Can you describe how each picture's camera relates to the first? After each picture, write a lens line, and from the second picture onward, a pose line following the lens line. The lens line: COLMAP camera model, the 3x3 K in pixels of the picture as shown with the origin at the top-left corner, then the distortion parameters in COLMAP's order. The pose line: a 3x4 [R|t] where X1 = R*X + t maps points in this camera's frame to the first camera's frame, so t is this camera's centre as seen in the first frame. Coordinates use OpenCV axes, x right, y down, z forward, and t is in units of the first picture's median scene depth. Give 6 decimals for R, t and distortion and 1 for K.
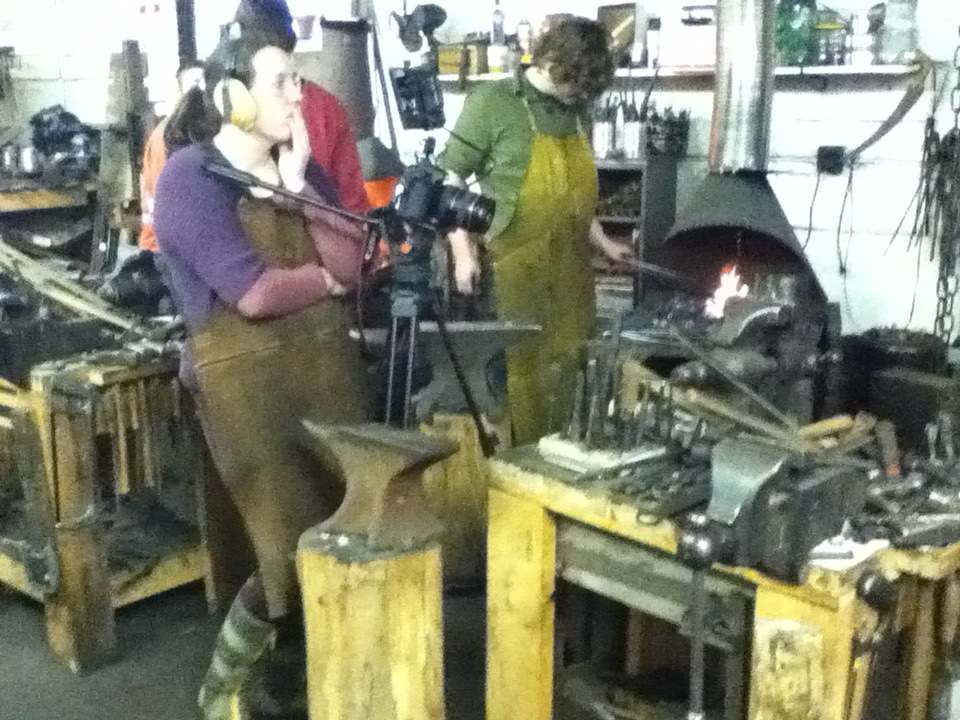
lens RADIAL K [[1161.7, 0, 480.0], [0, 1161.7, 360.0], [0, 0, 1]] dist [0.160011, -0.336421]
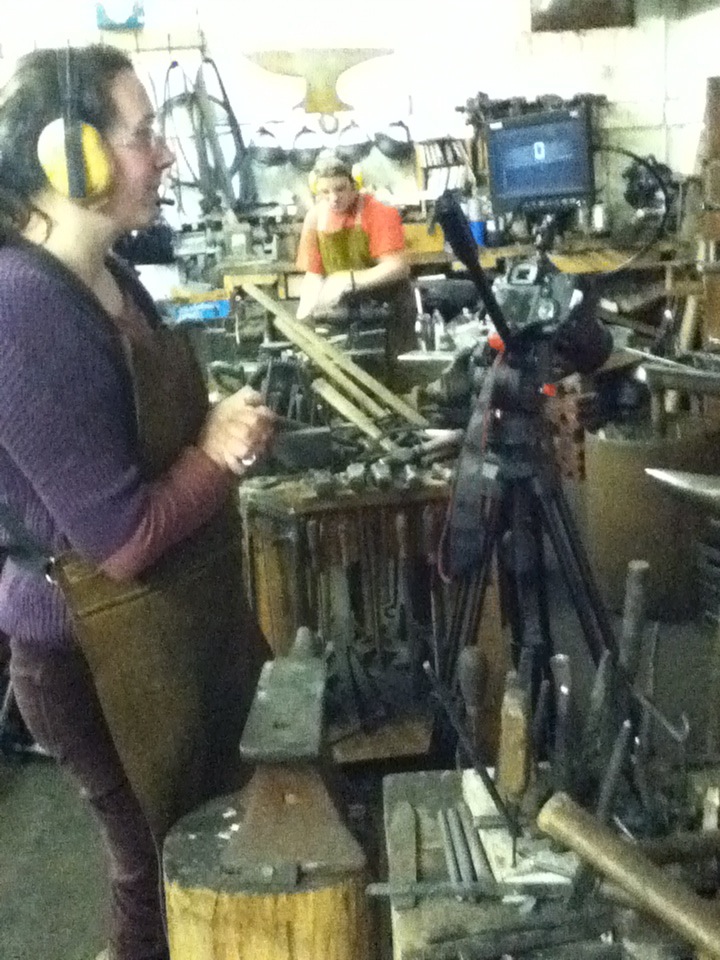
lens RADIAL K [[1161.7, 0, 360.0], [0, 1161.7, 480.0], [0, 0, 1]] dist [0.160011, -0.336421]
pose [[0.737349, 0.152429, -0.658090, 0.120655], [-0.106970, 0.988264, 0.109052, -0.044428], [0.666989, -0.010014, 0.745000, 0.172820]]
